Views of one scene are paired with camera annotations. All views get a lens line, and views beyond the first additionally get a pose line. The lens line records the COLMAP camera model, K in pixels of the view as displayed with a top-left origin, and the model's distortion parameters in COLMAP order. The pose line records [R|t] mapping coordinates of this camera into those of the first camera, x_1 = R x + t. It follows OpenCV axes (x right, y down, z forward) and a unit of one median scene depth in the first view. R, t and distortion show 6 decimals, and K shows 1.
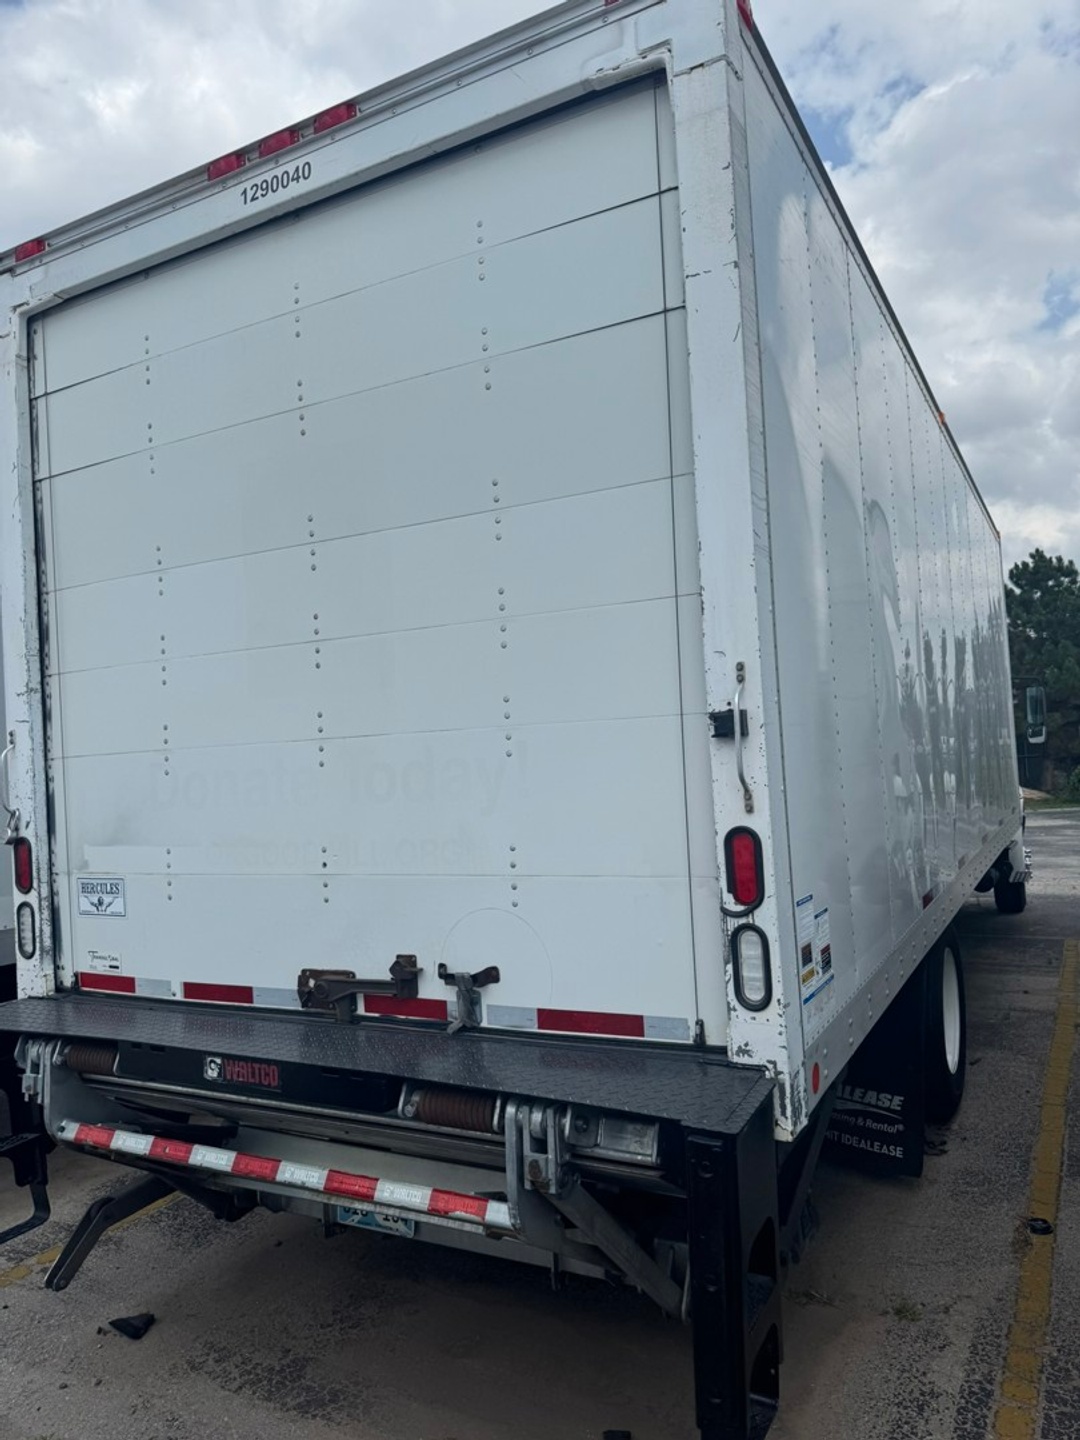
lens RADIAL K [[1030.8, 0, 531.2], [0, 1030.8, 704.8], [0, 0, 1]] dist [0.132479, -0.272828]
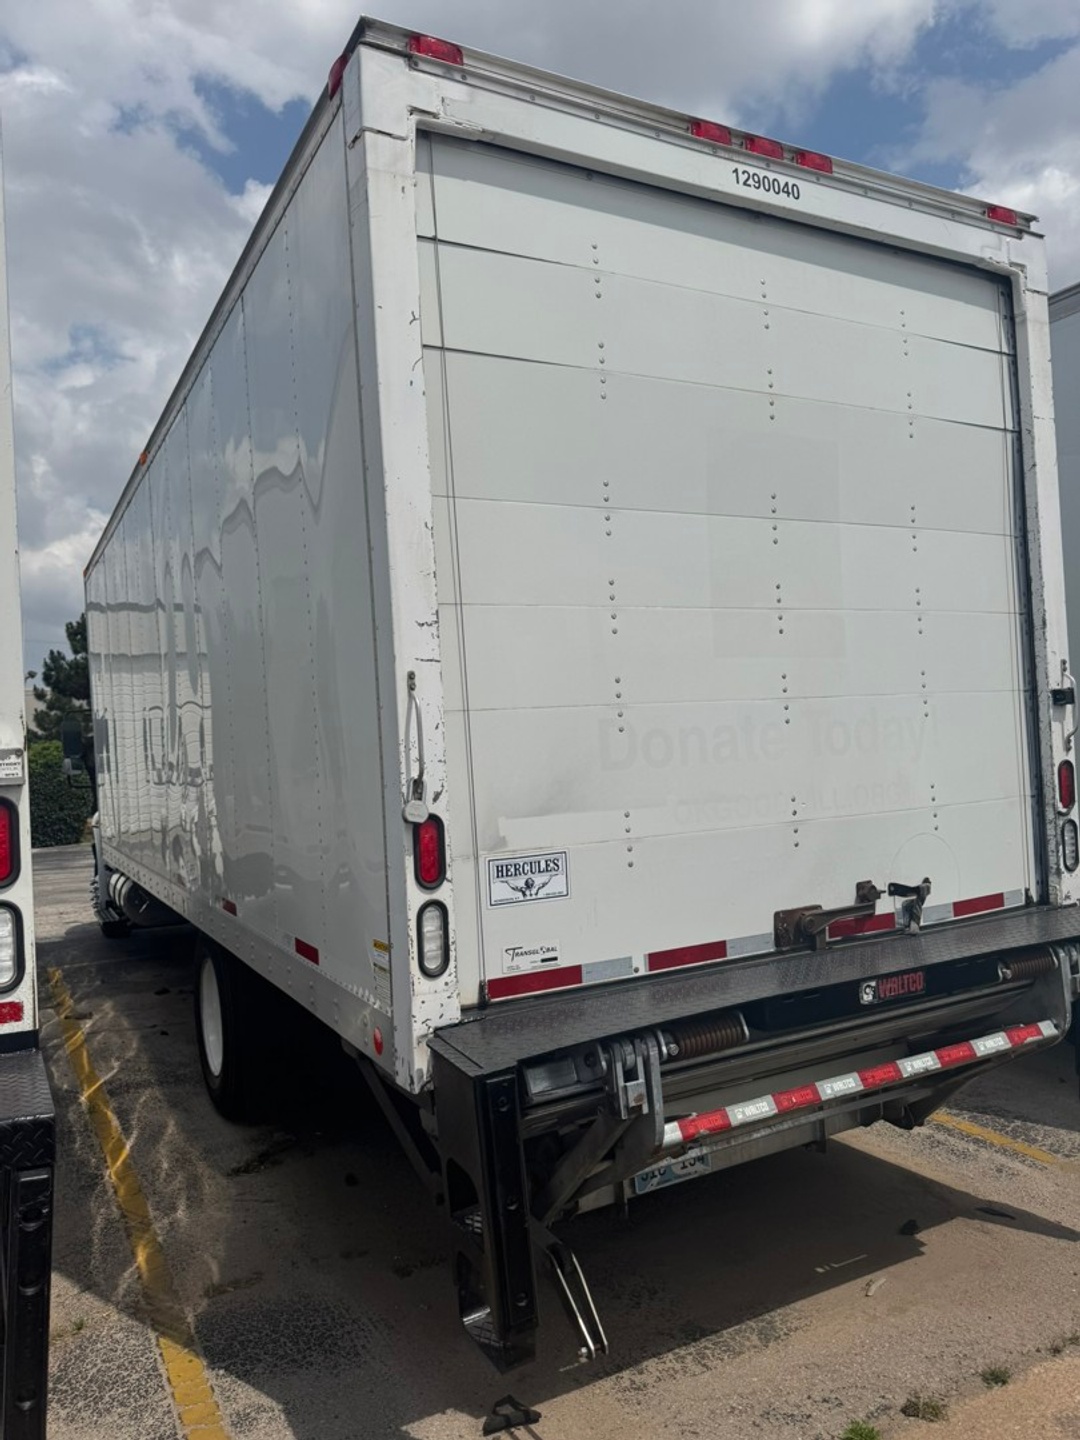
lens RADIAL K [[1030.8, 0, 531.2], [0, 1030.8, 704.8], [0, 0, 1]] dist [0.132479, -0.272828]
pose [[0.540231, 0.053735, 0.839800, -1.248742], [-0.016356, 0.998441, -0.053364, 0.101238], [-0.841358, 0.015093, 0.540267, 0.623788]]
